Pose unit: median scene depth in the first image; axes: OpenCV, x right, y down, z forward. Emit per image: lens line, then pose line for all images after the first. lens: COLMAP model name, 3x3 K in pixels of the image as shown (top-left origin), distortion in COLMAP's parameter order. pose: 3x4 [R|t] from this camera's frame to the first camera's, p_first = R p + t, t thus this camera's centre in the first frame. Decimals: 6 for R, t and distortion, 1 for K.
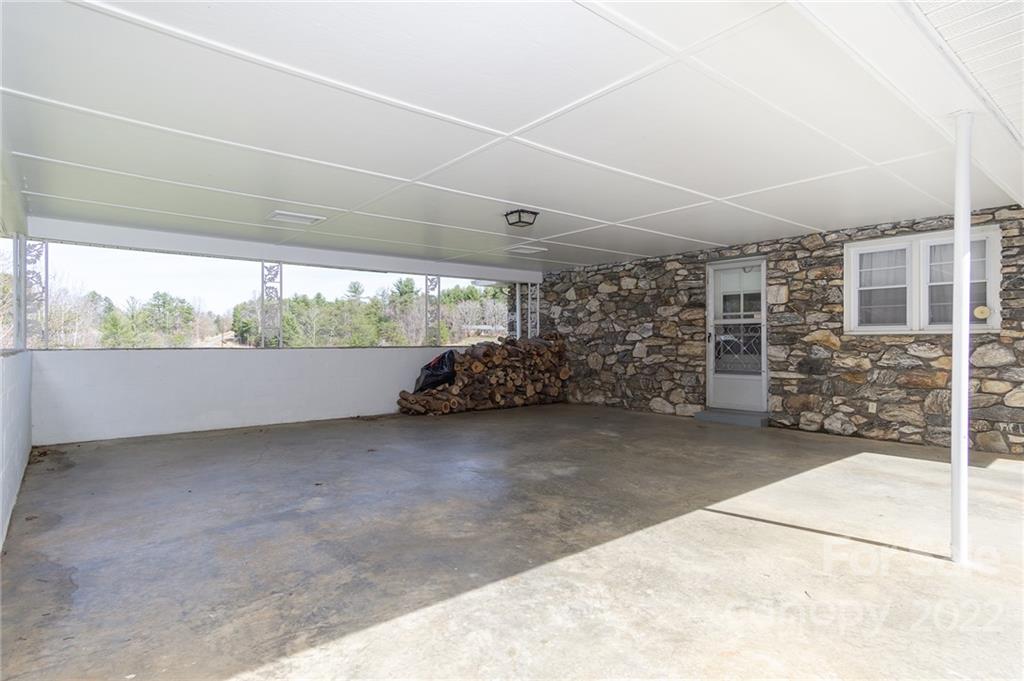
lens RADIAL K [[538.8, 0, 512.0], [0, 538.8, 340.5], [0, 0, 1]] dist [0.000260, 0.000529]
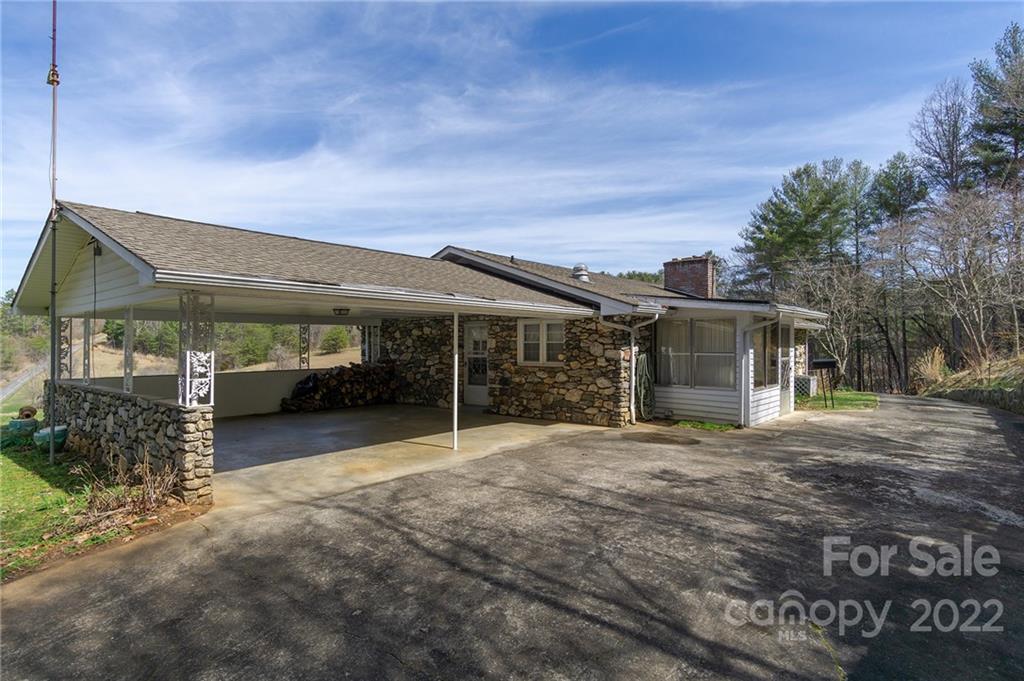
lens RADIAL K [[538.8, 0, 512.0], [0, 538.8, 340.5], [0, 0, 1]] dist [0.000260, 0.000529]
pose [[0.985093, -0.002090, 0.172010, 0.191397], [0.002440, 0.999995, -0.001821, -0.073133], [-0.172005, 0.002213, 0.985094, -0.698304]]
